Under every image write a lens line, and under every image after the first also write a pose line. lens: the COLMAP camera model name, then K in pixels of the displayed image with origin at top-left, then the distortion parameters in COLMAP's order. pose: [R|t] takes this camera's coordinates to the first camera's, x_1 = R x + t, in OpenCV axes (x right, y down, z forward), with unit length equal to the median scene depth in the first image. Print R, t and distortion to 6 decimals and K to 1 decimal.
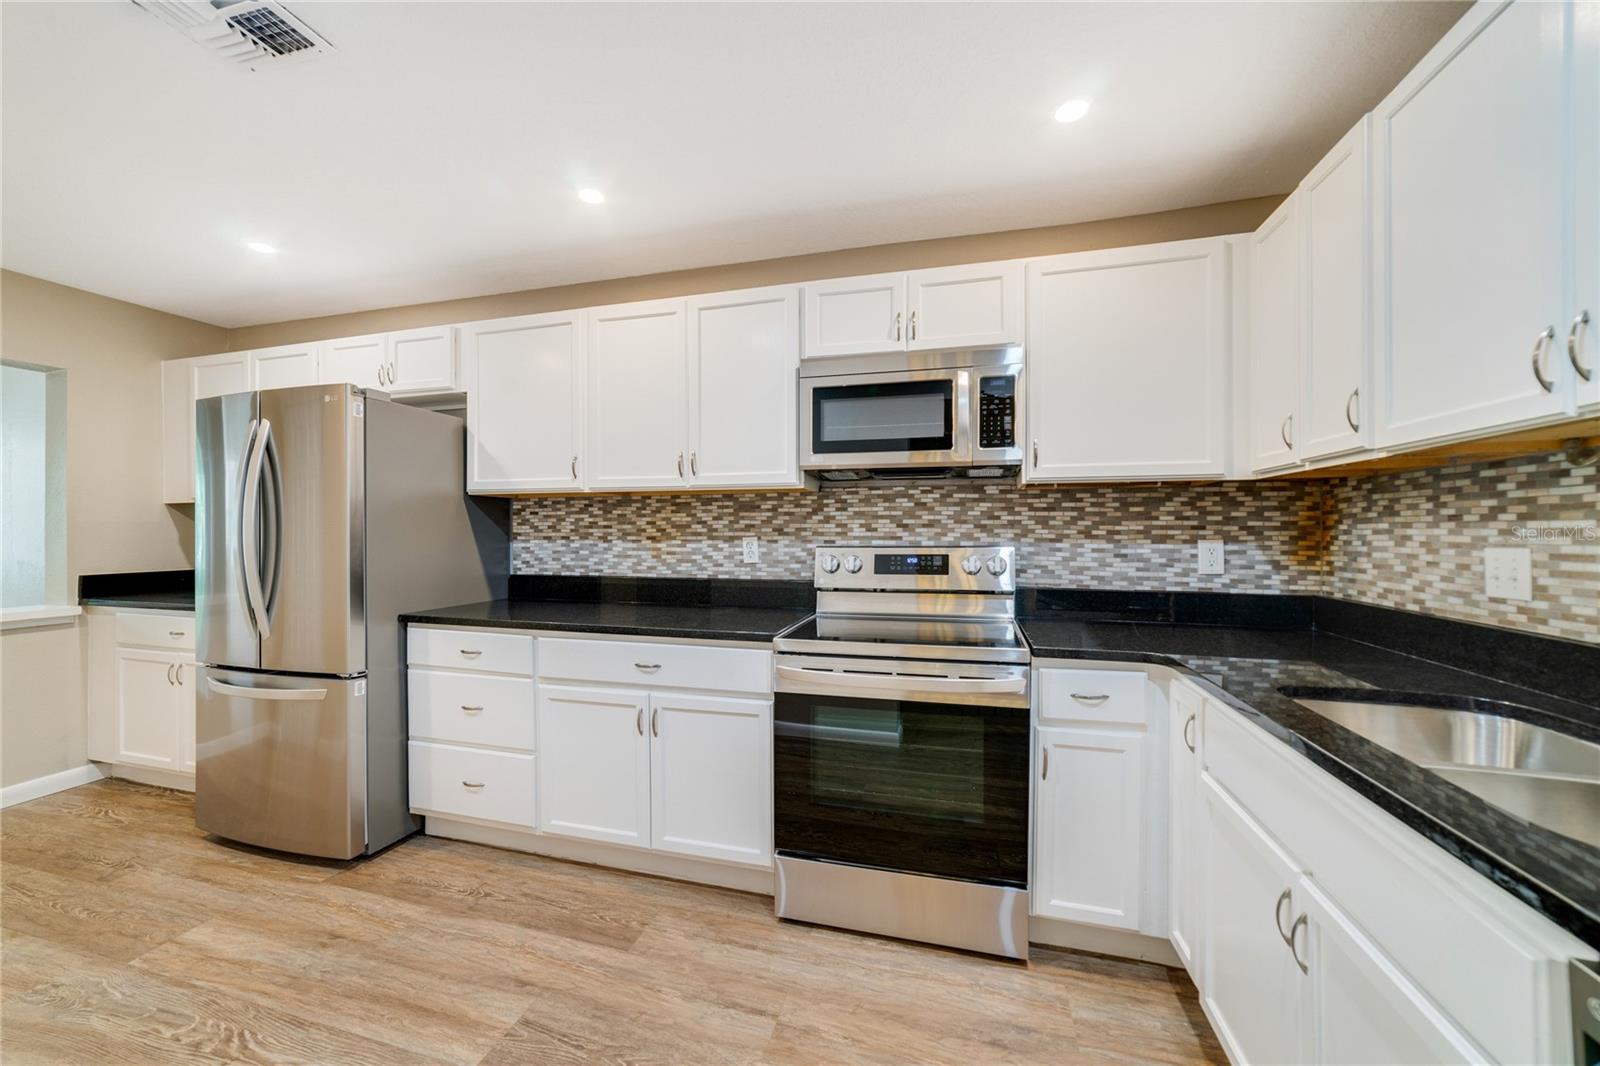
lens RADIAL K [[642.6, 0, 804.5], [0, 642.6, 533.4], [0, 0, 1]] dist [-0.009046, 0.000941]
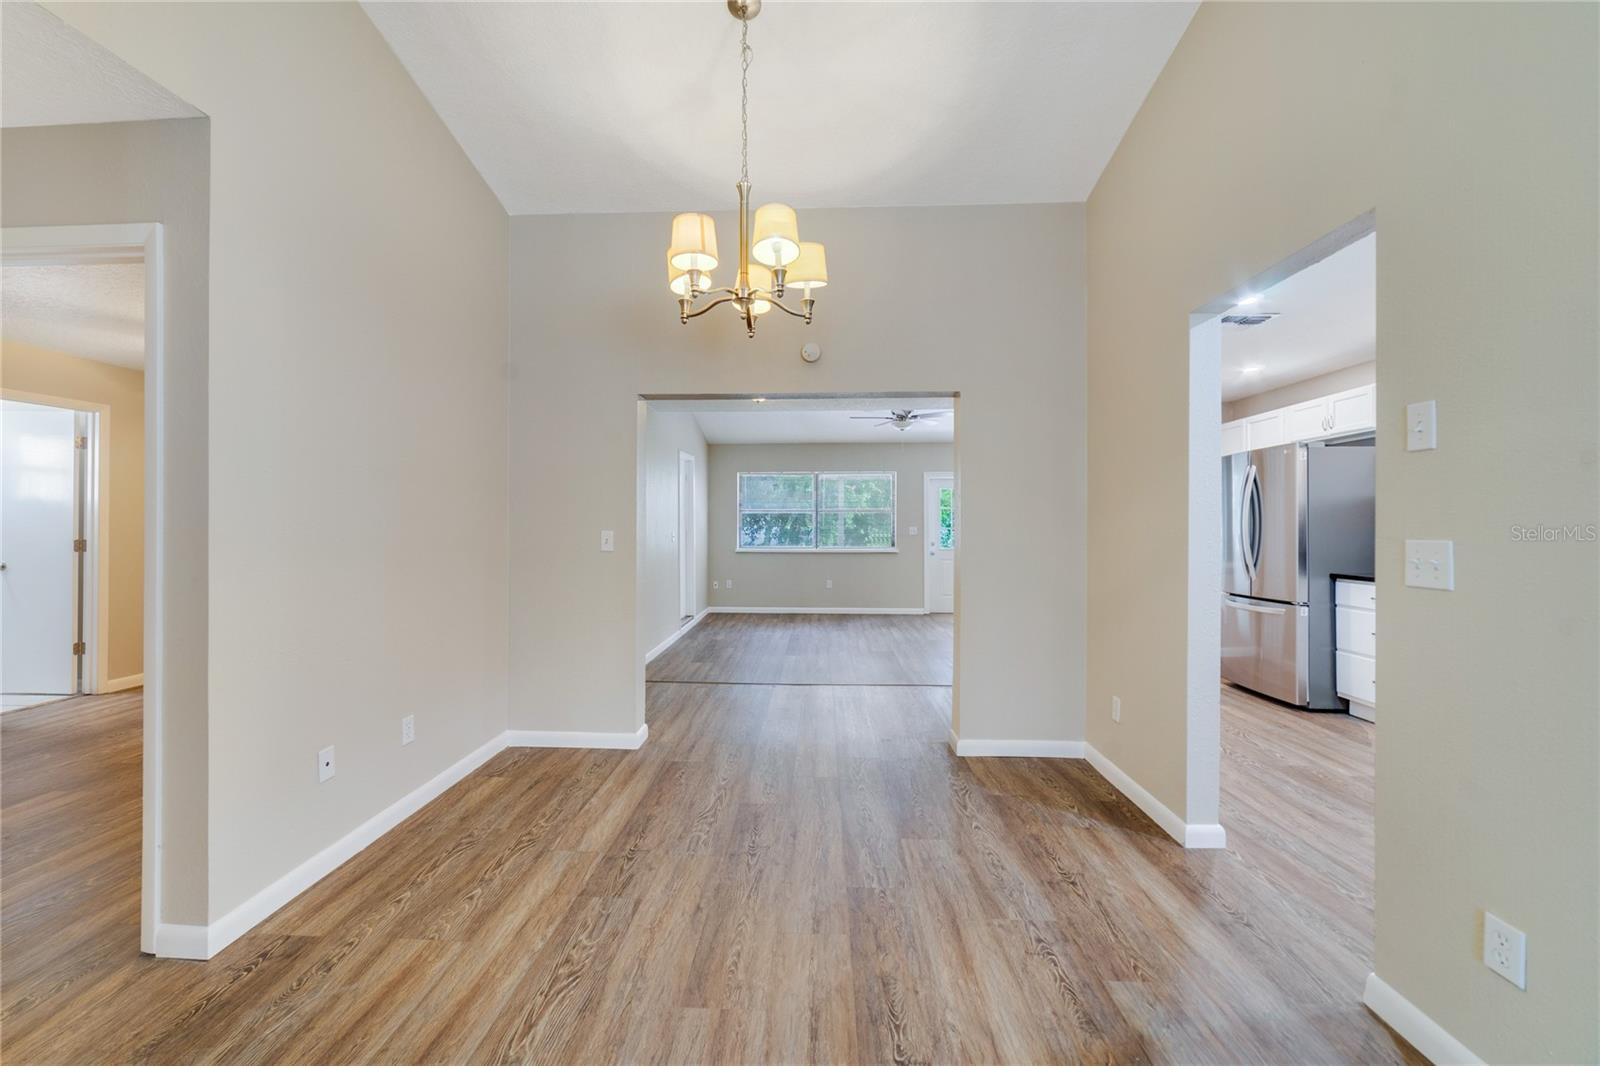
lens RADIAL K [[642.6, 0, 777.2], [0, 642.6, 525.7], [0, 0, 1]] dist [-0.009046, 0.000941]
pose [[0.226041, -0.001533, -0.974117, 0.058557], [0.002194, 0.999997, -0.001065, 0.000022], [0.974115, -0.001896, 0.226044, -0.068994]]
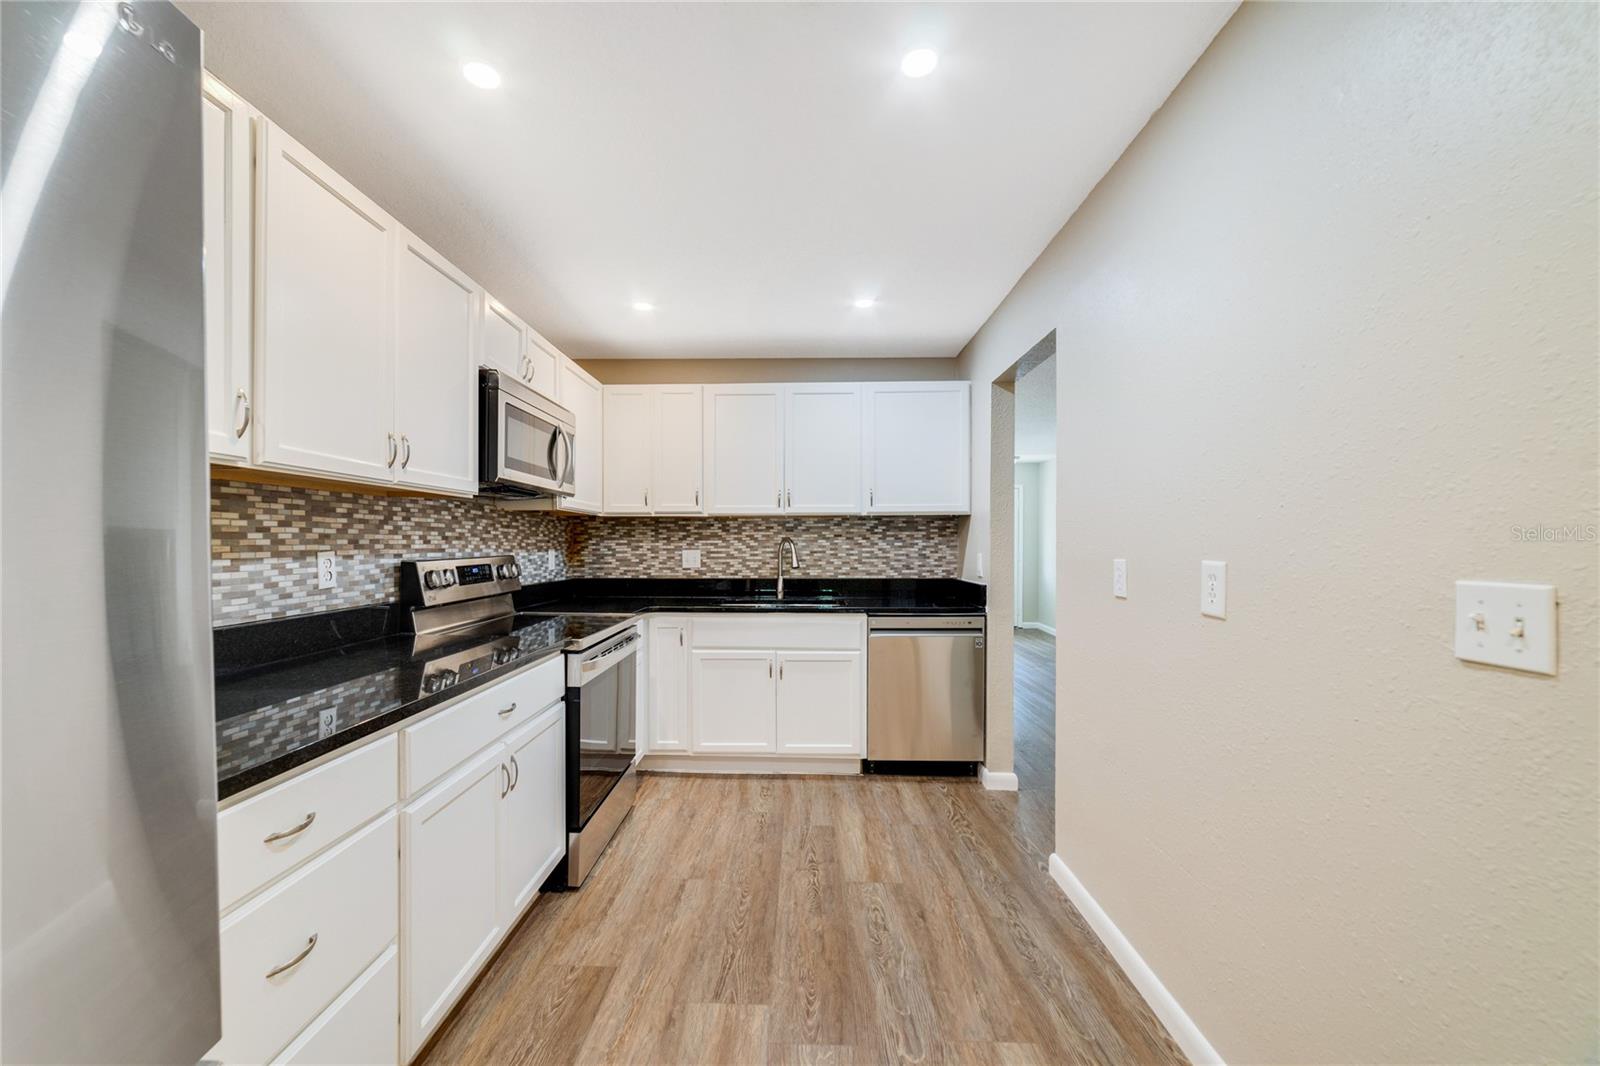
lens RADIAL K [[642.6, 0, 793.5], [0, 642.6, 537.6], [0, 0, 1]] dist [-0.009046, 0.000941]
pose [[-0.279383, 0.006410, 0.960158, -1.030666], [-0.002867, 0.999968, -0.007510, -0.007023], [-0.960176, -0.004851, -0.279355, 0.798416]]
